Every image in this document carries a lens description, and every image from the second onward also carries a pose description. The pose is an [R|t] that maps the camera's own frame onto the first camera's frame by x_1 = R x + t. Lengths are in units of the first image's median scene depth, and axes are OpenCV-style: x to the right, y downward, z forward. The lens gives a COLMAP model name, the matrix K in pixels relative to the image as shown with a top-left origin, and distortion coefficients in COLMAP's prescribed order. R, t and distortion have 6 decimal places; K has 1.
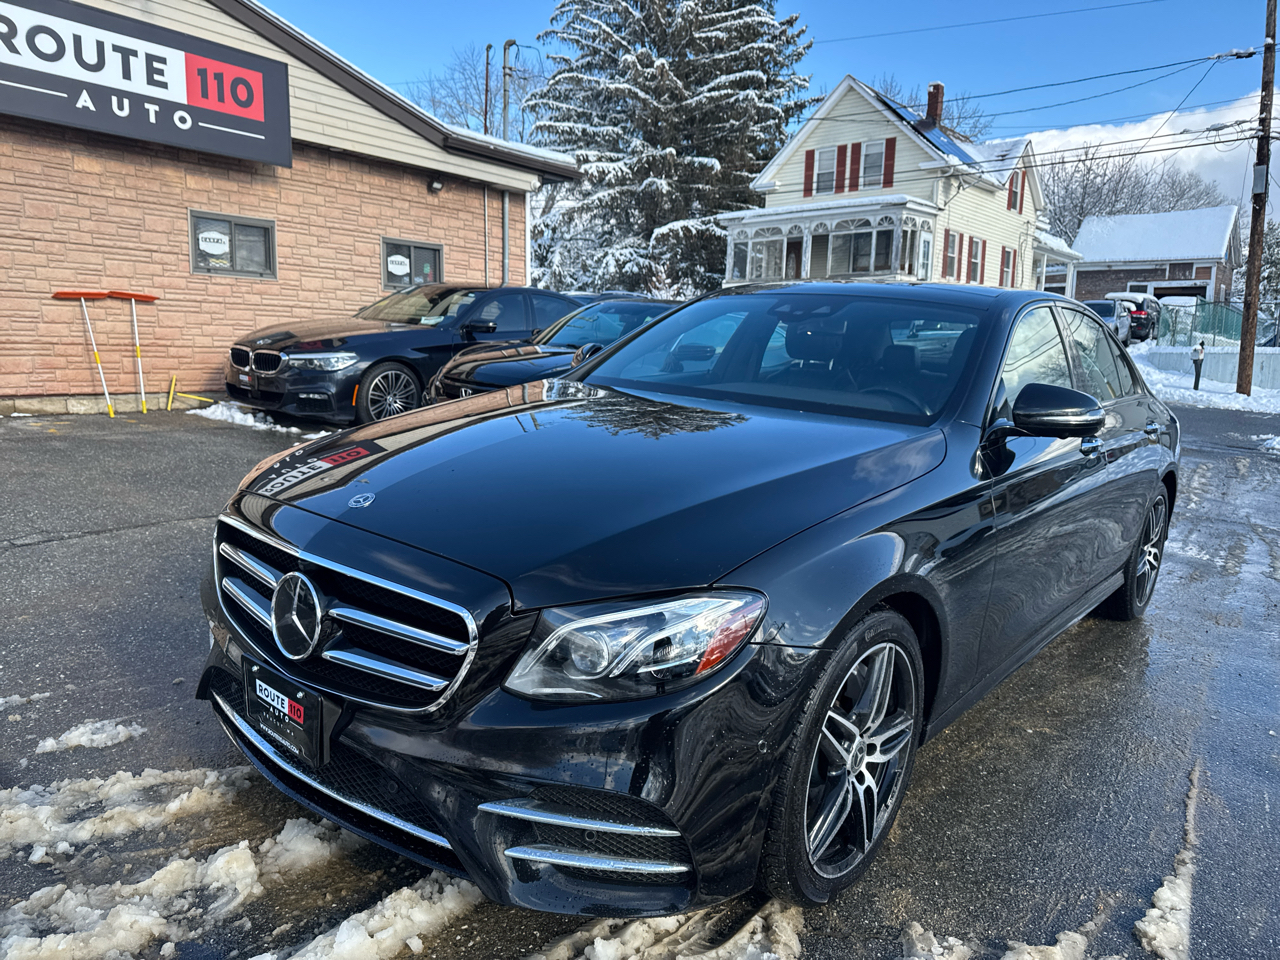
lens RADIAL K [[896.0, 0, 627.6], [0, 896.0, 485.8], [0, 0, 1]] dist [0.030730, -0.033599]
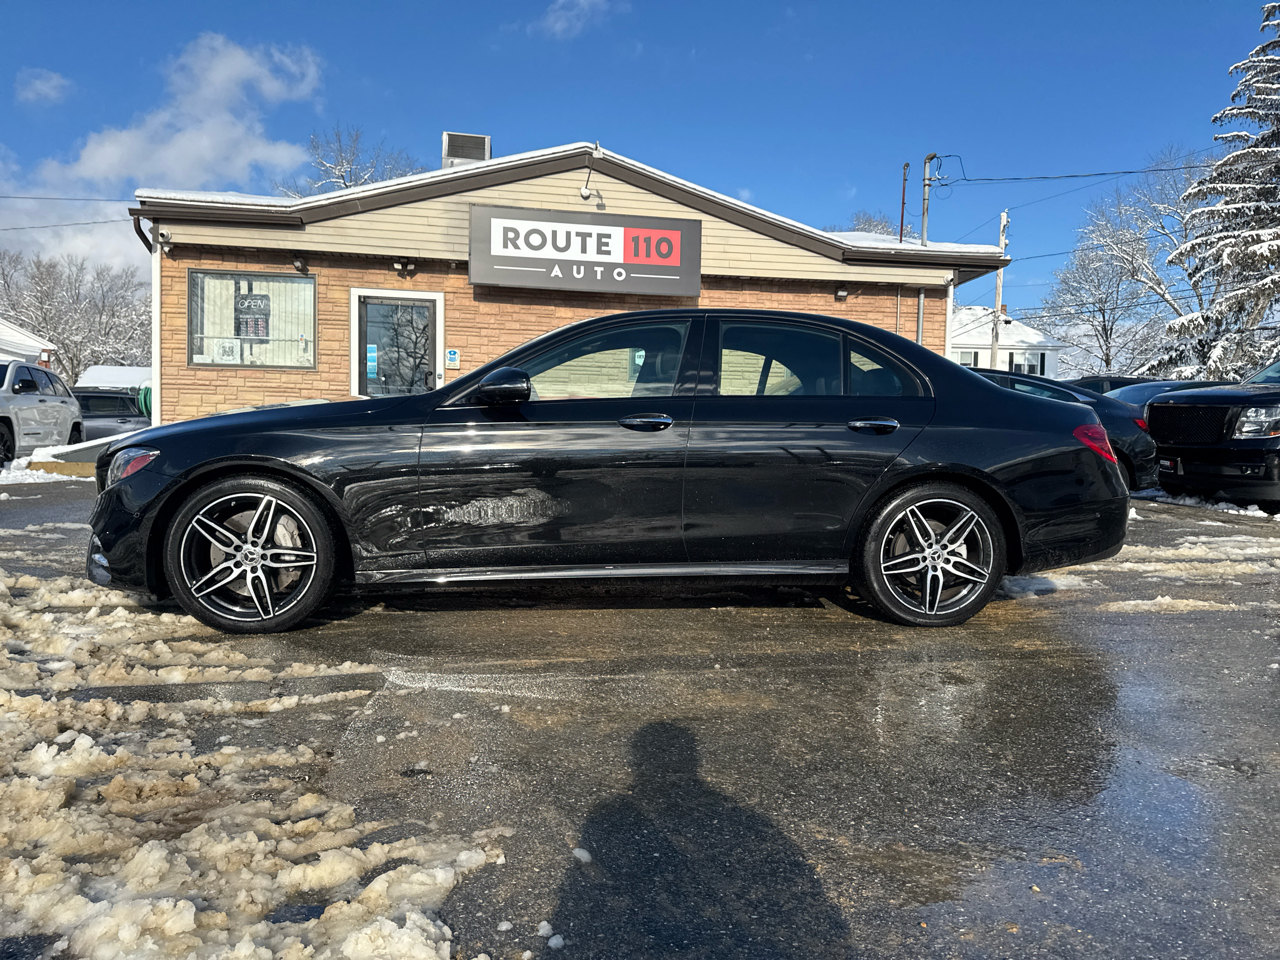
lens RADIAL K [[896.0, 0, 644.0], [0, 896.0, 475.0], [0, 0, 1]] dist [0.030730, -0.033599]
pose [[0.753891, -0.000035, -0.656999, 0.455830], [-0.093782, 0.989754, -0.107665, 0.054770], [0.650272, 0.142783, 0.746163, 0.018098]]
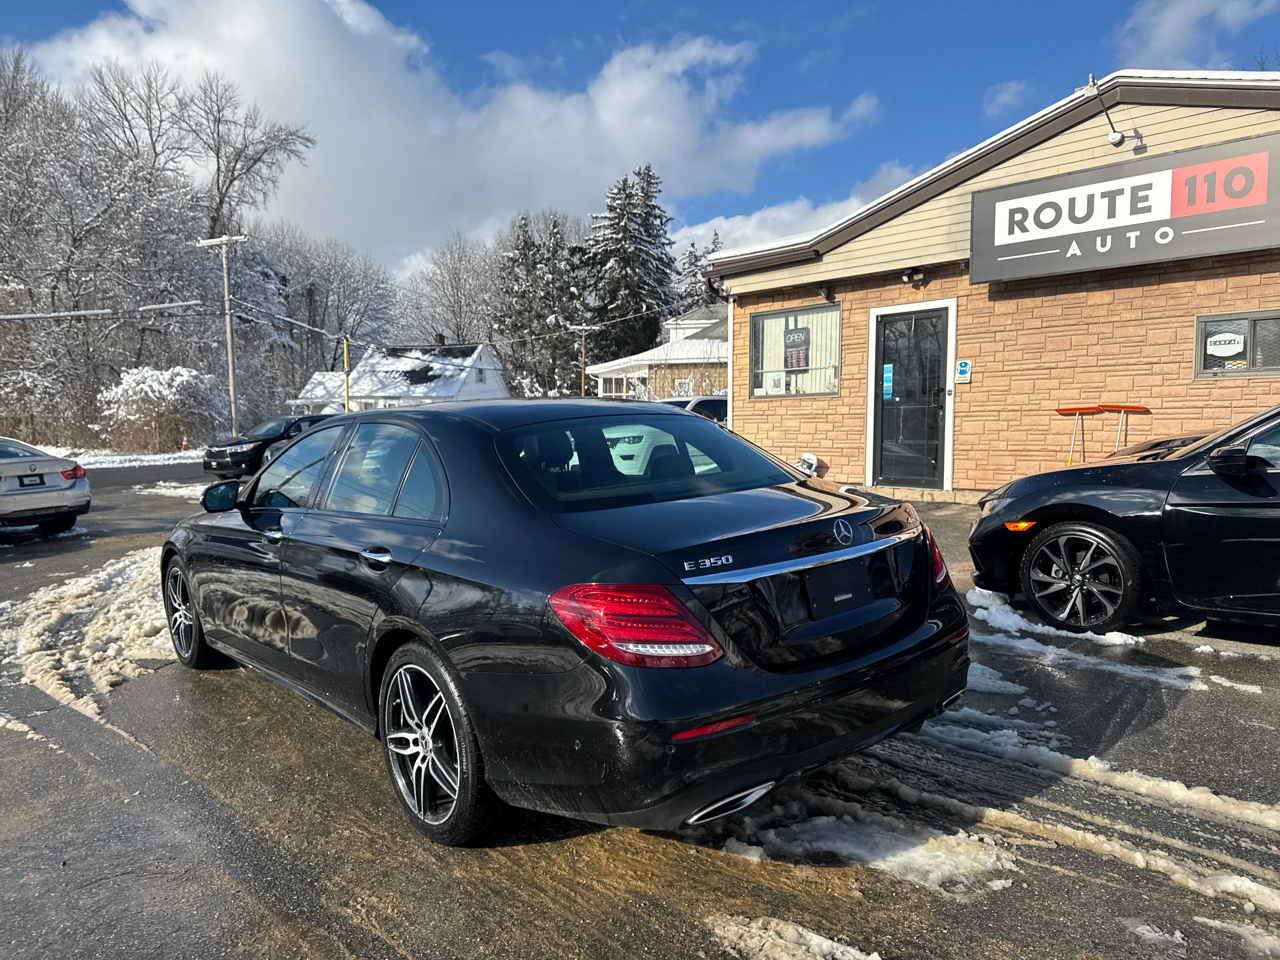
lens RADIAL K [[896.0, 0, 642.9], [0, 896.0, 479.5], [0, 0, 1]] dist [0.030730, -0.033599]
pose [[-0.137669, 0.032638, -0.989940, 0.603639], [-0.136202, 0.989338, 0.051560, -0.101812], [0.981069, 0.141930, -0.131756, 0.585743]]
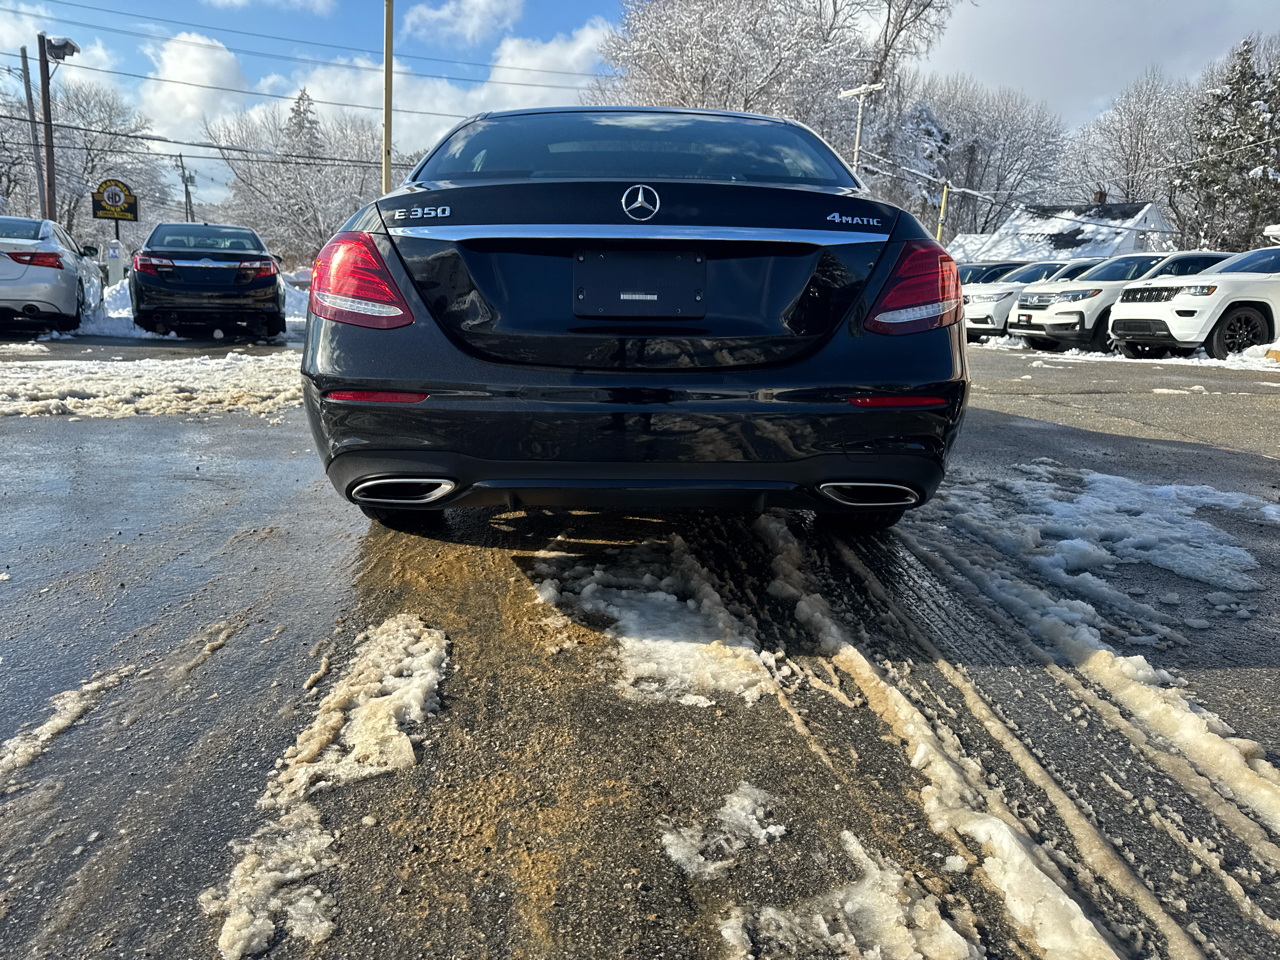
lens RADIAL K [[896.0, 0, 636.8], [0, 896.0, 485.2], [0, 0, 1]] dist [0.030730, -0.033599]
pose [[-0.737082, 0.081023, -0.670929, 0.439303], [-0.172852, 0.937161, 0.303069, -0.077697], [0.653324, 0.339358, -0.676760, 0.800958]]
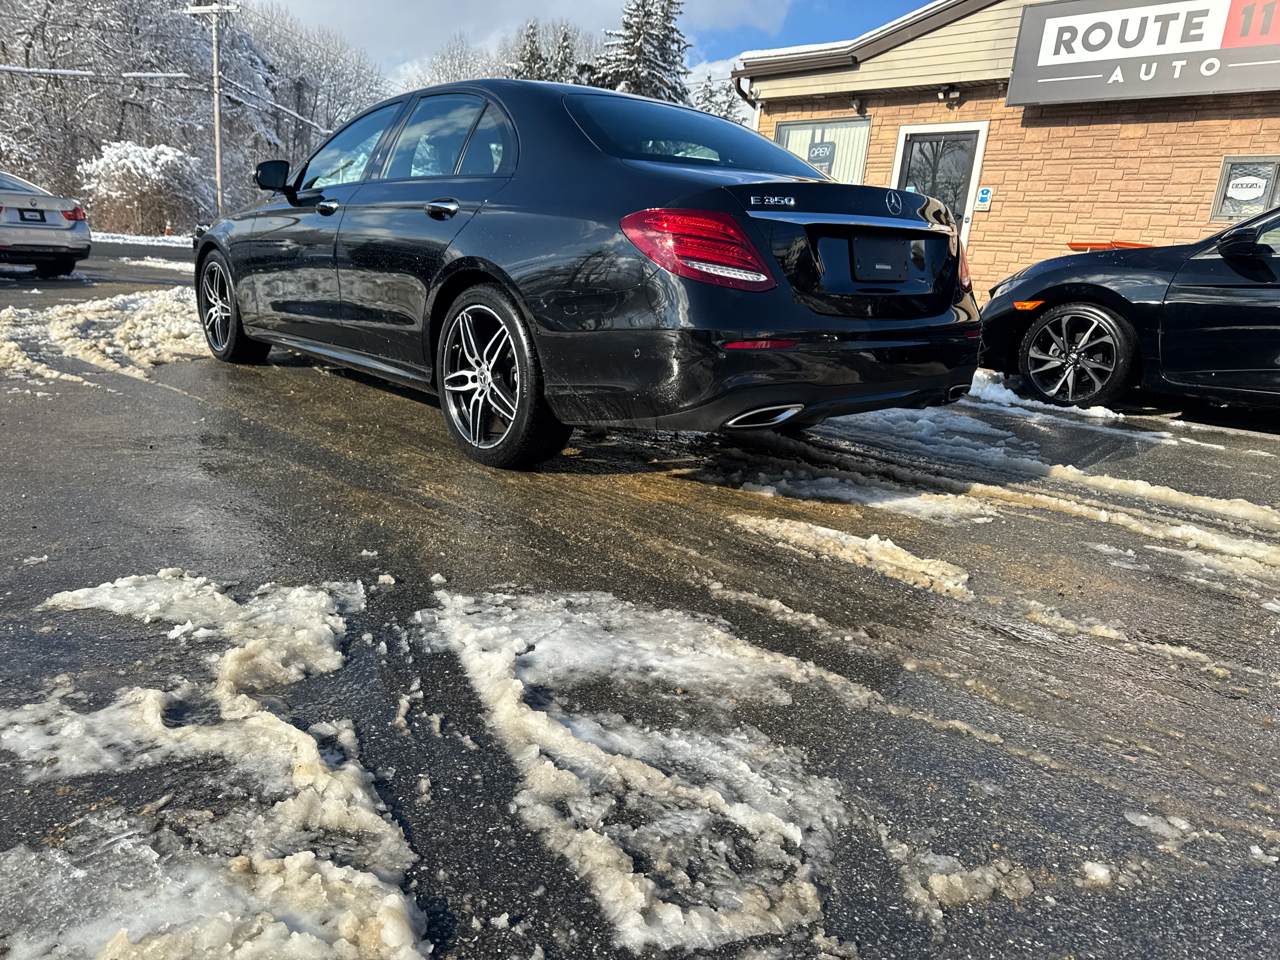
lens RADIAL K [[896.0, 0, 640.2], [0, 896.0, 484.3], [0, 0, 1]] dist [0.030730, -0.033599]
pose [[-0.127571, 0.185211, -0.974383, 0.648868], [-0.238692, 0.947804, 0.211410, -0.023492], [0.962679, 0.259548, -0.076704, 0.577362]]
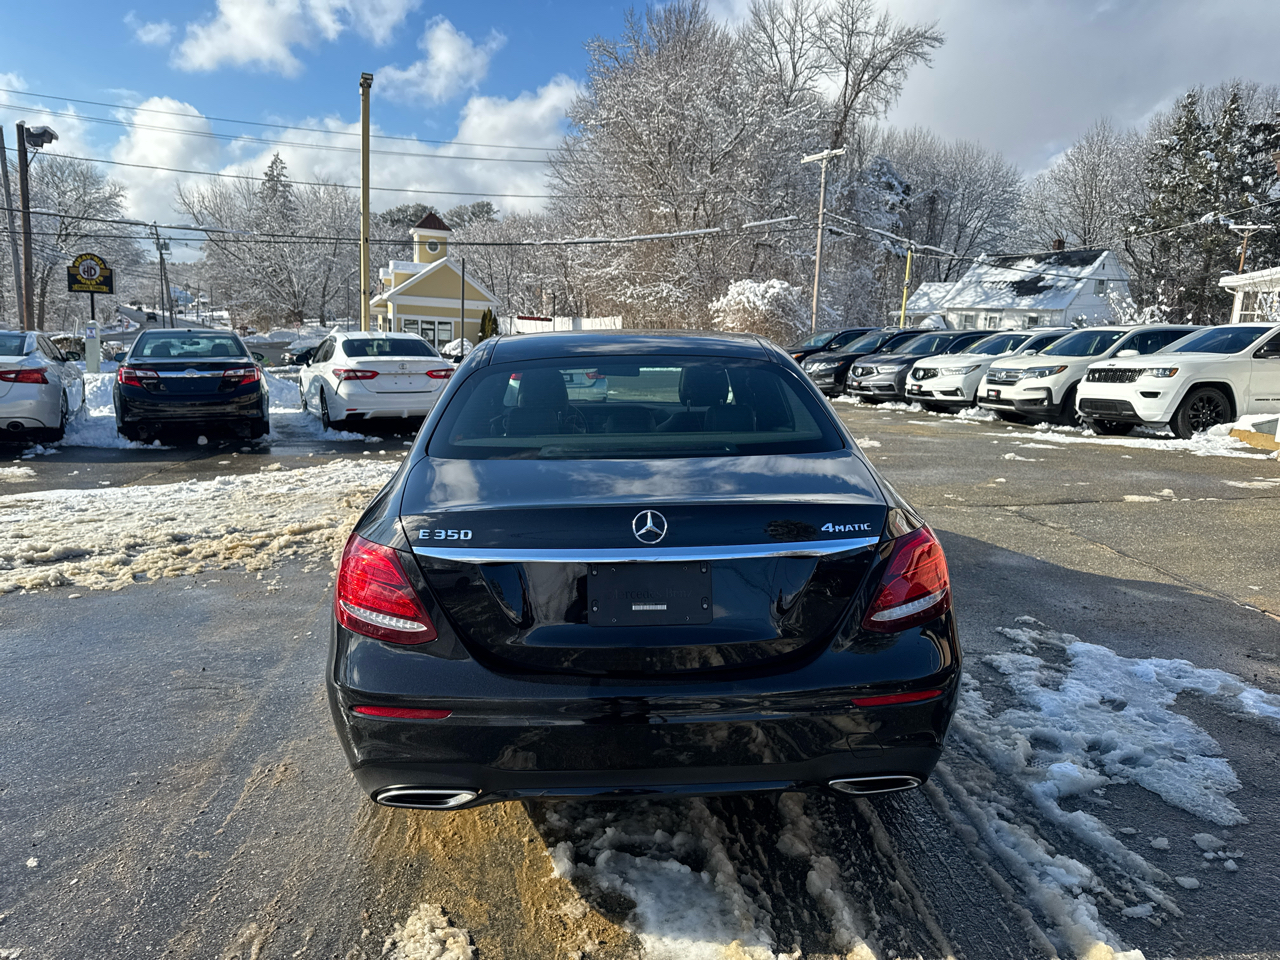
lens RADIAL K [[896.0, 0, 630.4], [0, 896.0, 479.8], [0, 0, 1]] dist [0.030730, -0.033599]
pose [[-0.722679, 0.062418, -0.688359, 0.450824], [-0.151281, 0.957482, 0.245645, -0.149783], [0.674425, 0.281658, -0.682510, 0.781419]]
